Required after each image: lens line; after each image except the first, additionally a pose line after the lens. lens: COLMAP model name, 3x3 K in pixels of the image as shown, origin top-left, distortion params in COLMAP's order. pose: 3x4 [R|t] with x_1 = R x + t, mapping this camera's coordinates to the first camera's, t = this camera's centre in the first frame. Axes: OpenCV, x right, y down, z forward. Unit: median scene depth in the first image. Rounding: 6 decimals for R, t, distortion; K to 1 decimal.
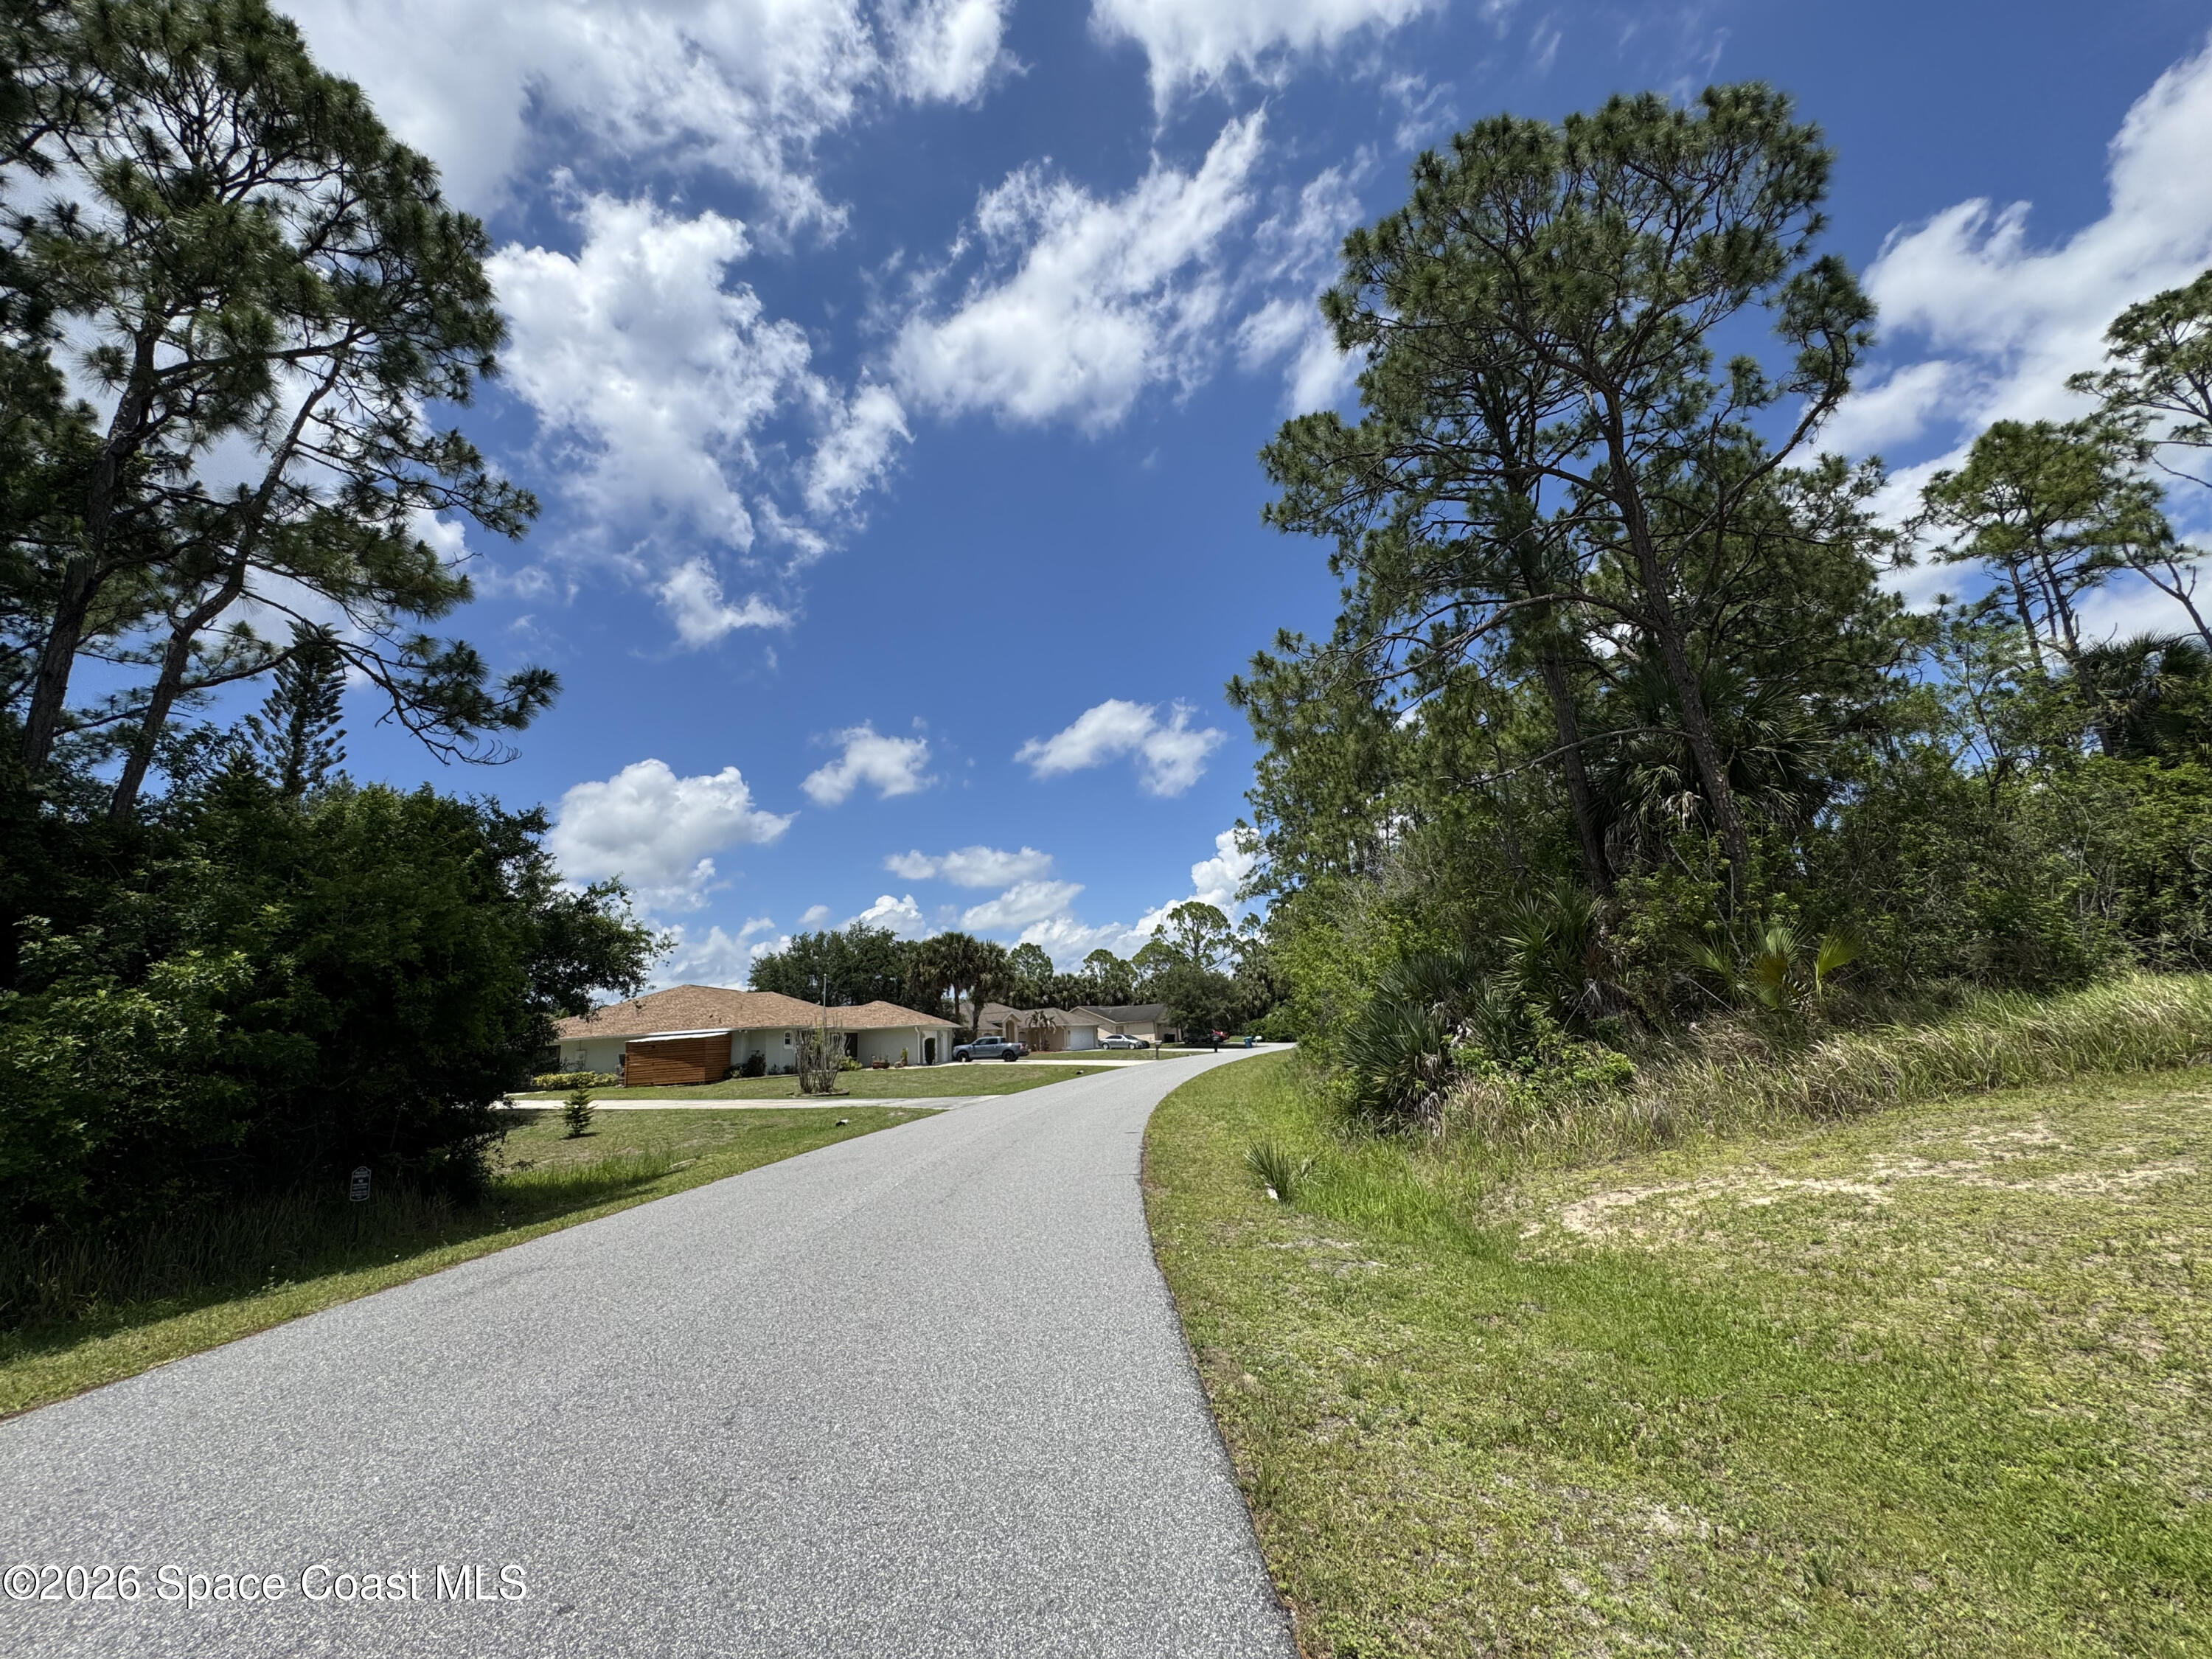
lens RADIAL K [[888.7, 0, 1106.0], [0, 888.7, 829.5], [0, 0, 1]] dist [-0.000948, -0.000091]
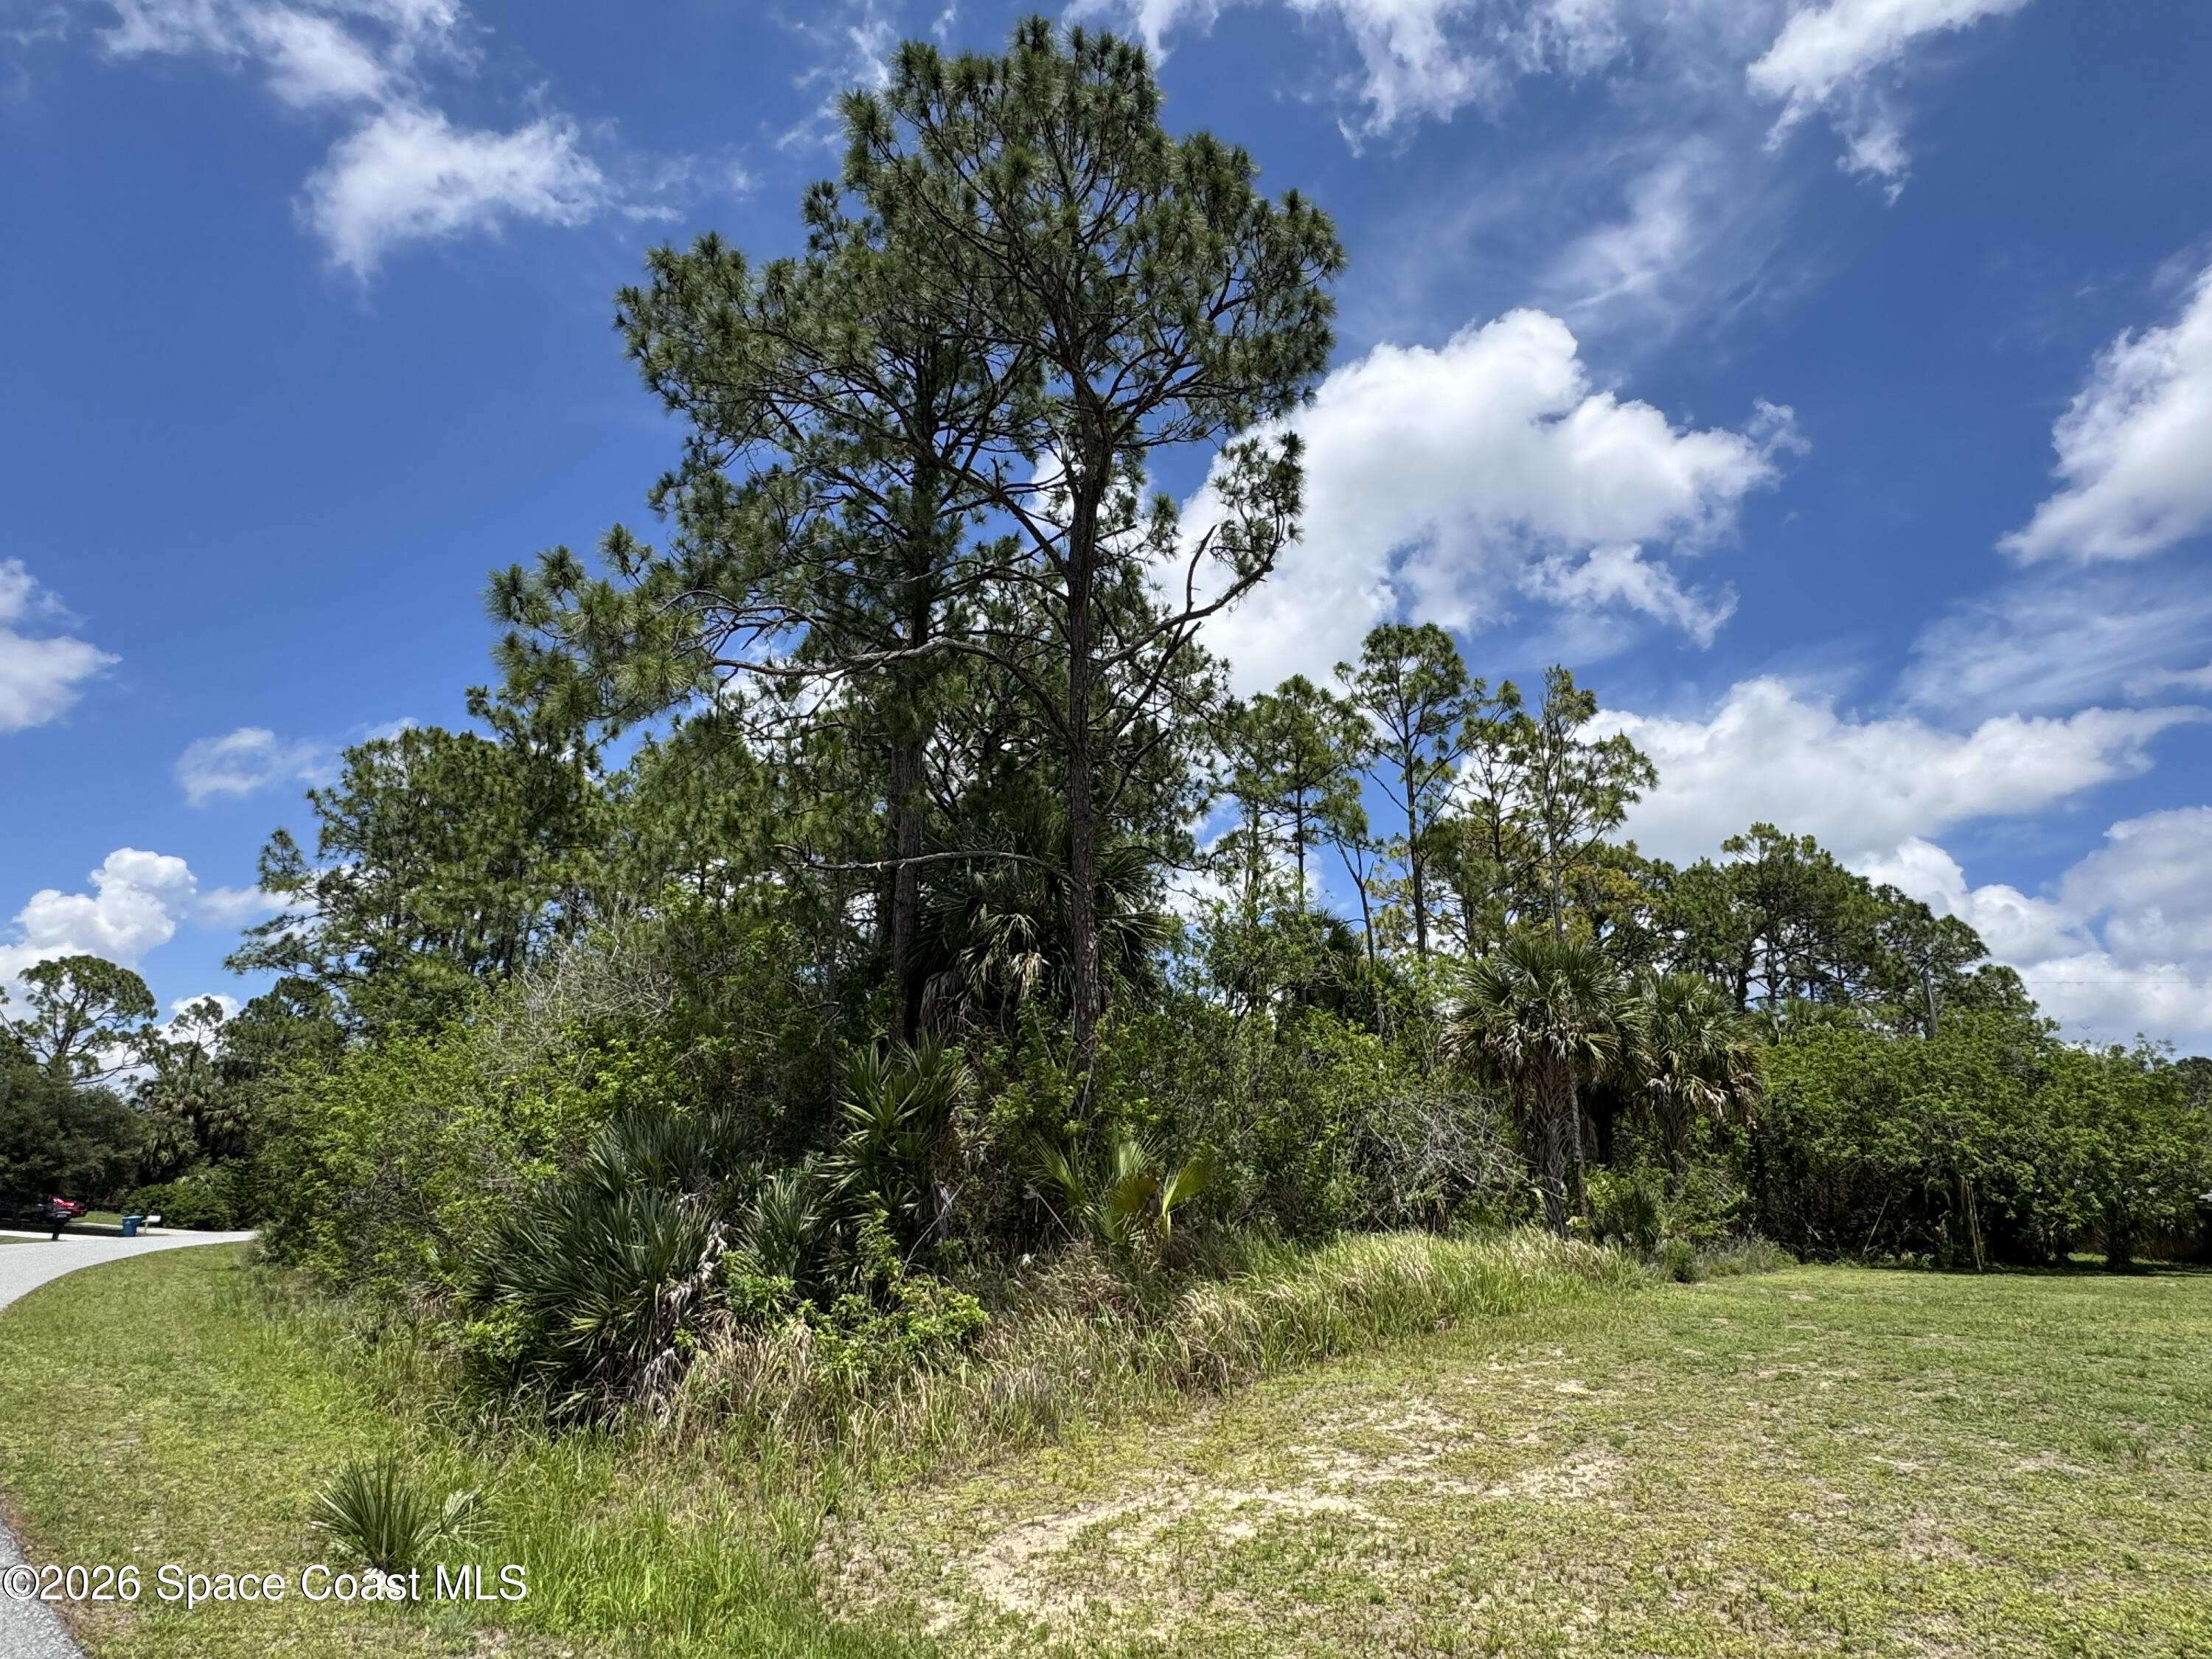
lens RADIAL K [[1218.8, 0, 1106.0], [0, 1218.8, 829.5], [0, 0, 1]] dist [0.001158, 0.000600]
pose [[0.676607, 0.294192, 0.675021, -0.057109], [-0.227251, 0.955398, -0.188603, 0.035567], [-0.700400, -0.025789, 0.713285, 0.152480]]
